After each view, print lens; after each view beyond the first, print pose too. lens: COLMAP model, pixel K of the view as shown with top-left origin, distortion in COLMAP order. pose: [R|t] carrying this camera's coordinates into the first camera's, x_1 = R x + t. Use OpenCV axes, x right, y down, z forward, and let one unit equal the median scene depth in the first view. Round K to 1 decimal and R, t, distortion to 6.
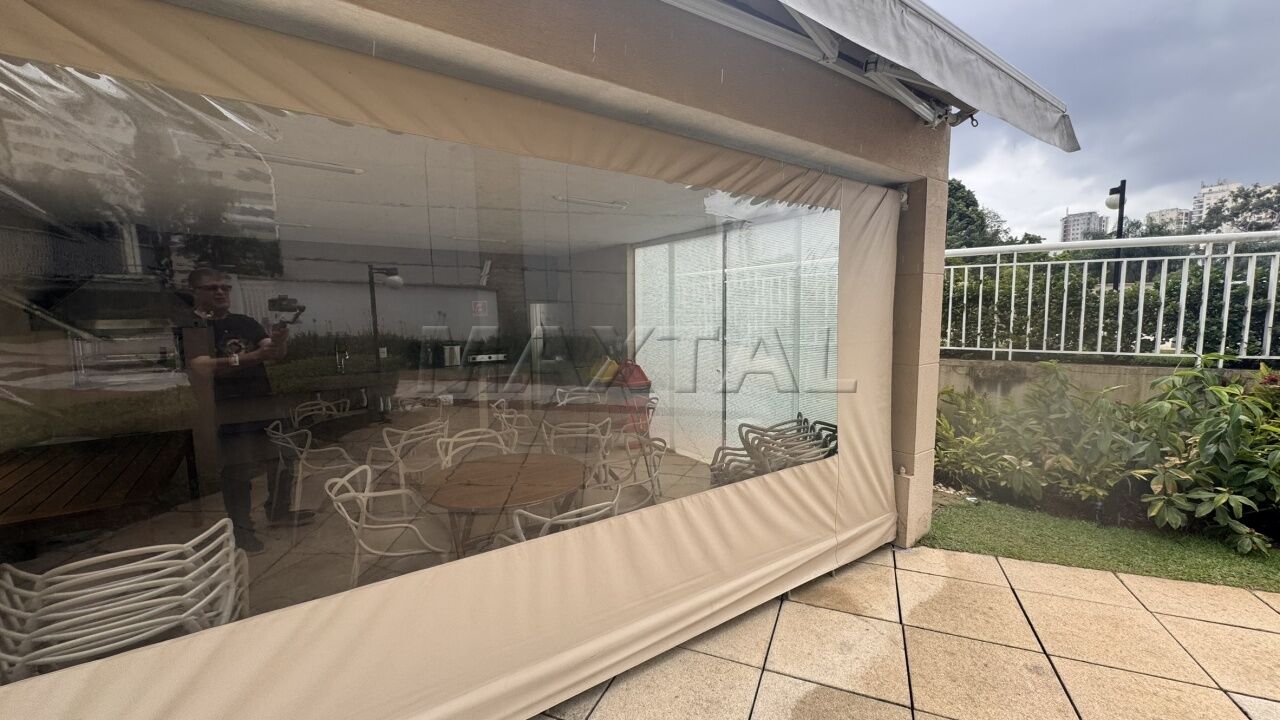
lens RADIAL K [[509.5, 0, 640.4], [0, 509.5, 358.9], [0, 0, 1]] dist [-0.002357, 0.000425]
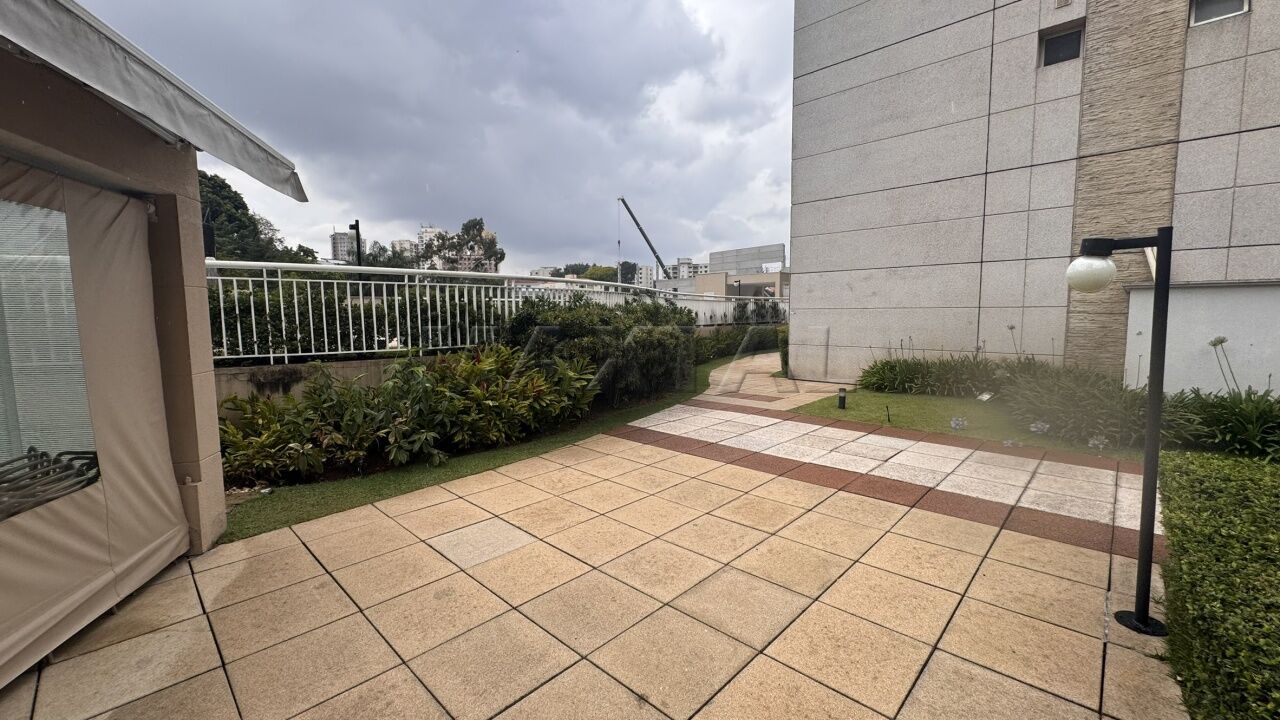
lens RADIAL K [[508.9, 0, 640.0], [0, 508.9, 360.0], [0, 0, 1]] dist [-0.003270, 0.000354]
pose [[0.343518, -0.082419, 0.935523, -0.083383], [0.094162, 0.994145, 0.053008, 0.010909], [-0.934414, 0.069881, 0.349267, -0.172779]]
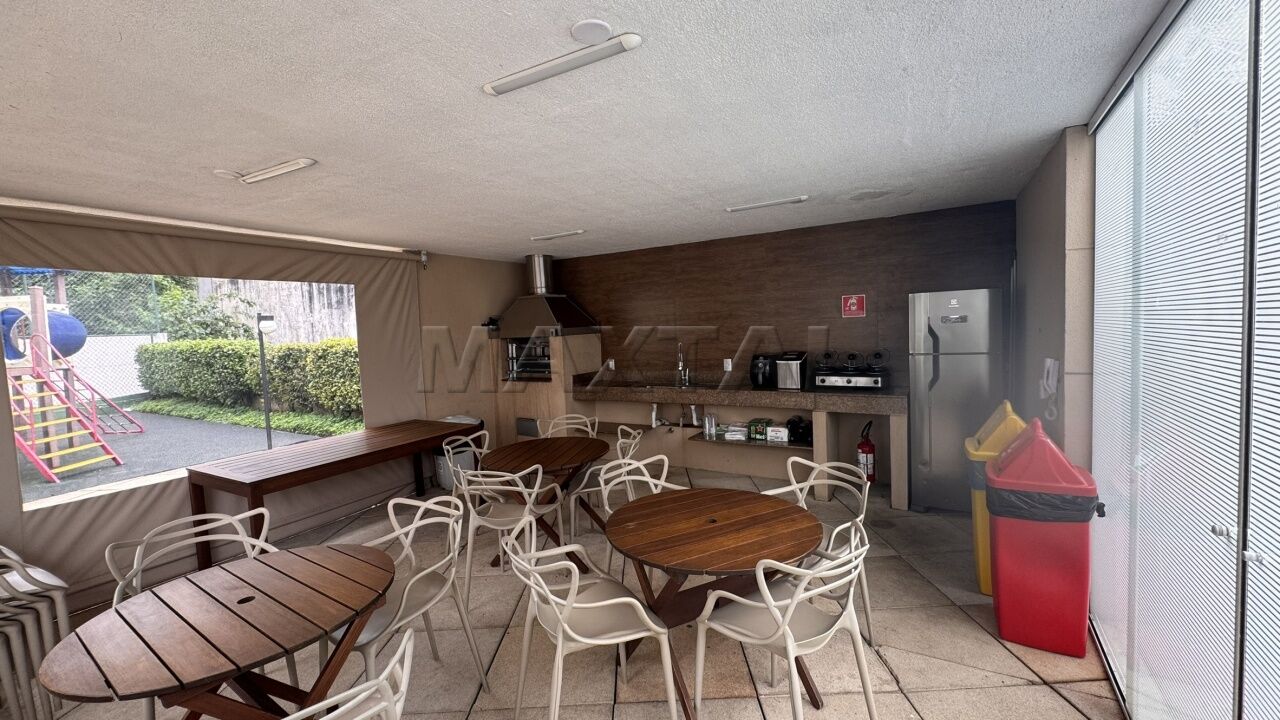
lens RADIAL K [[509.5, 0, 640.4], [0, 509.5, 358.9], [0, 0, 1]] dist [-0.002357, 0.000425]
pose [[0.400687, 0.048281, -0.914942, 0.321749], [-0.046900, 0.998382, 0.032145, -0.066037], [0.915014, 0.030030, 0.402304, 0.823934]]
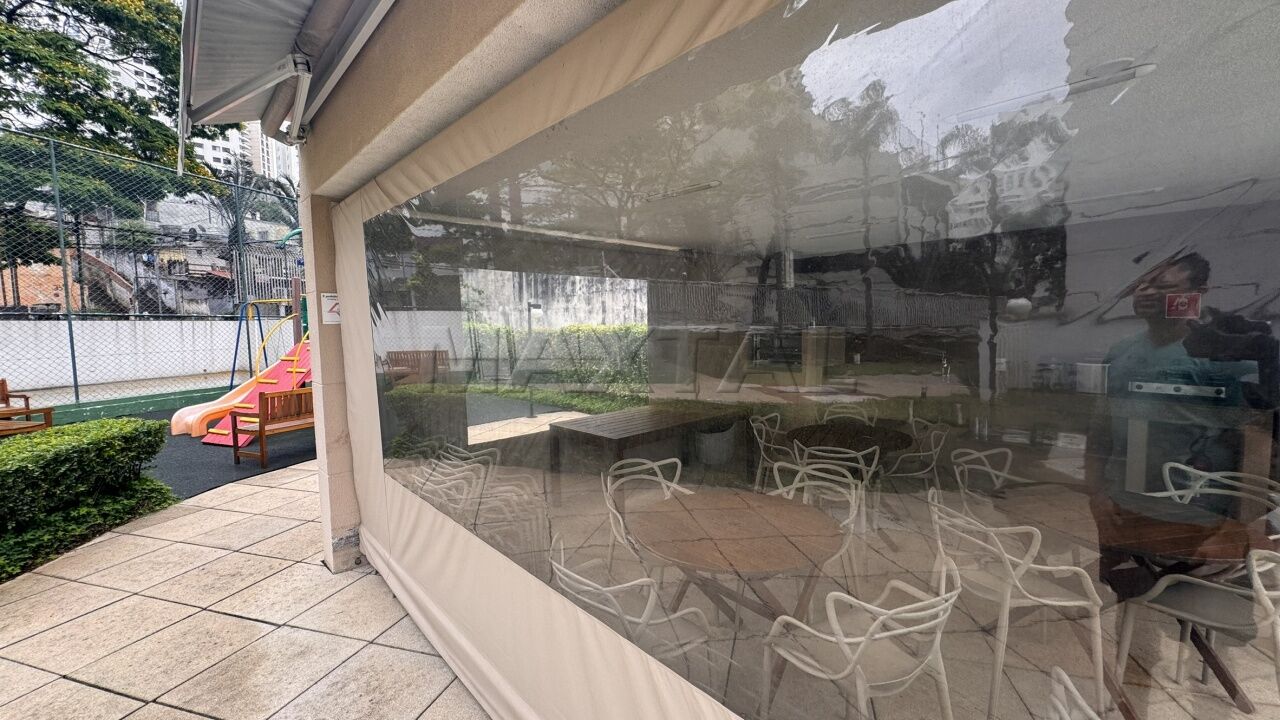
lens RADIAL K [[509.5, 0, 640.4], [0, 509.5, 358.9], [0, 0, 1]] dist [-0.002357, 0.000425]
pose [[0.124286, 0.075584, -0.989363, 0.343434], [-0.077596, 0.994781, 0.066250, -0.047018], [0.989208, 0.068536, 0.129502, 0.514979]]
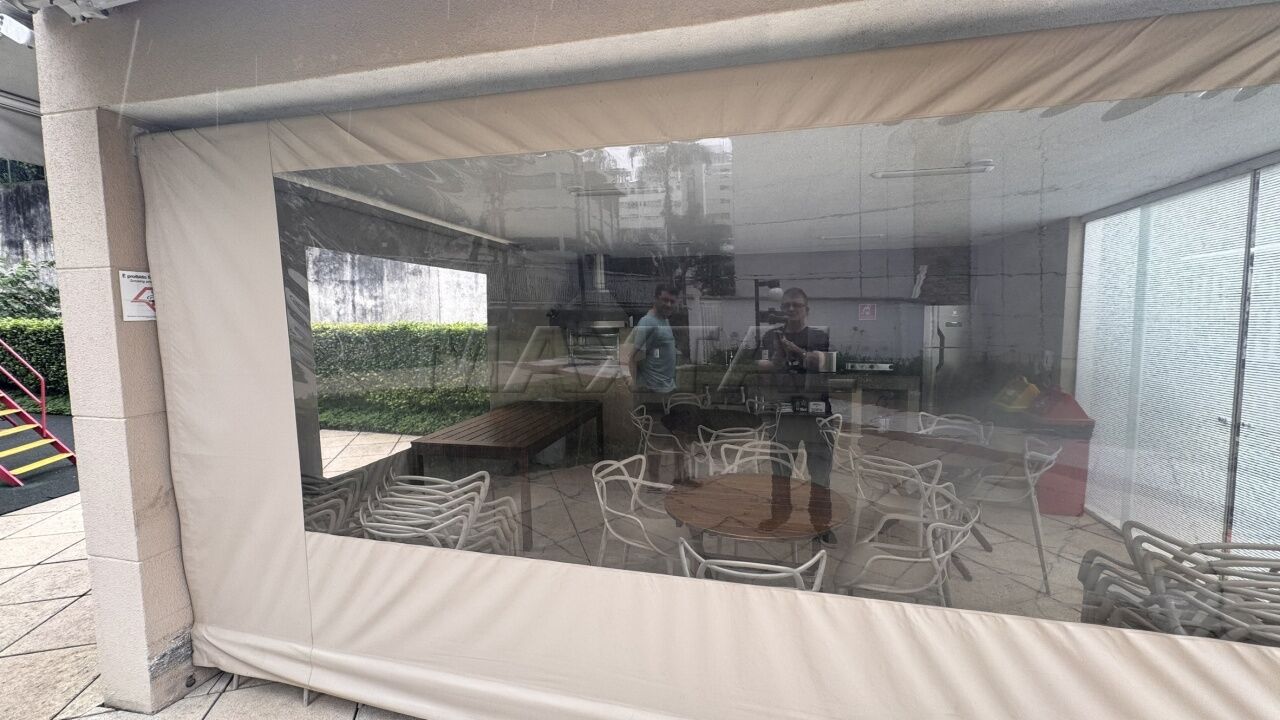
lens RADIAL K [[509.5, 0, 640.4], [0, 509.5, 358.9], [0, 0, 1]] dist [-0.002357, 0.000425]
pose [[0.652883, 0.064048, -0.754746, 0.191100], [-0.067975, 0.997352, 0.025835, -0.019437], [0.754402, 0.034436, 0.655508, 0.175825]]
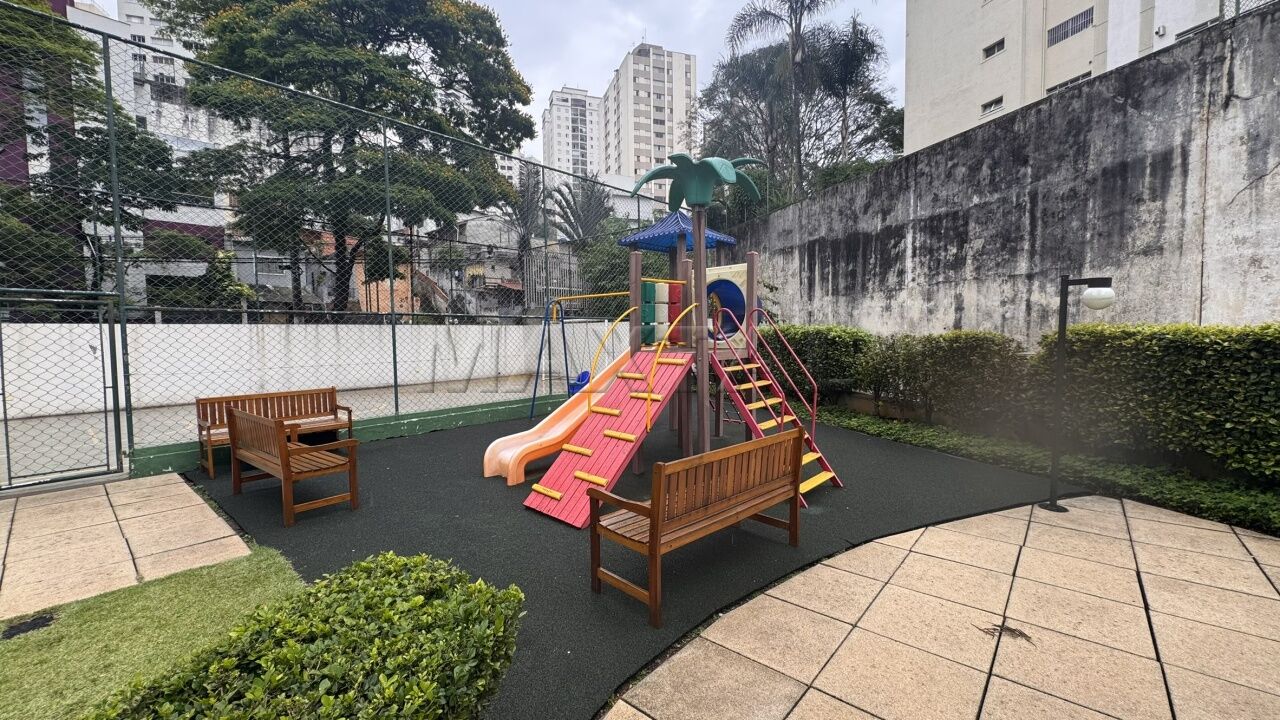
lens RADIAL K [[508.9, 0, 640.0], [0, 508.9, 360.0], [0, 0, 1]] dist [-0.003270, 0.000354]
pose [[-0.292407, 0.062324, -0.954261, -0.590427], [-0.072256, 0.993582, 0.087033, 0.038798], [0.953560, 0.094400, -0.286027, -0.205798]]
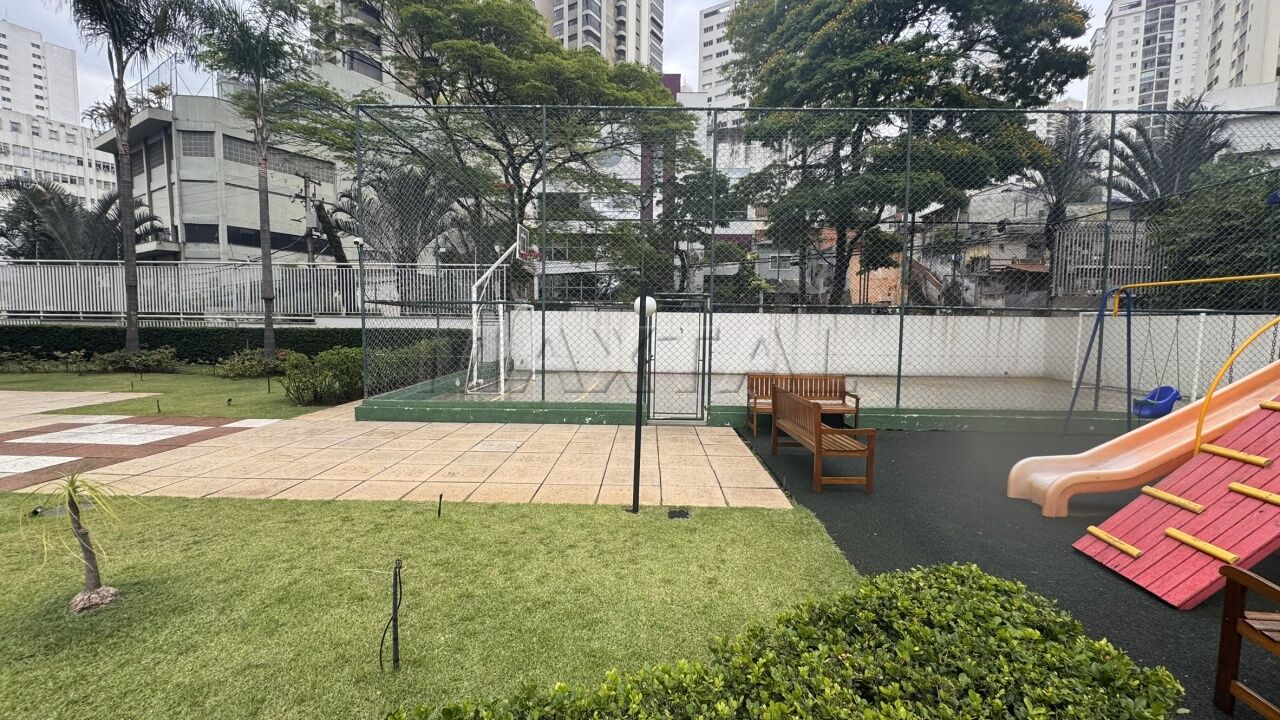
lens RADIAL K [[509.5, 0, 640.4], [0, 509.5, 358.9], [0, 0, 1]] dist [-0.002357, 0.000425]
pose [[-0.922987, 0.025604, -0.383977, -0.500130], [-0.040055, 0.985973, 0.162028, 0.020117], [0.382740, 0.164930, -0.909015, -0.260428]]
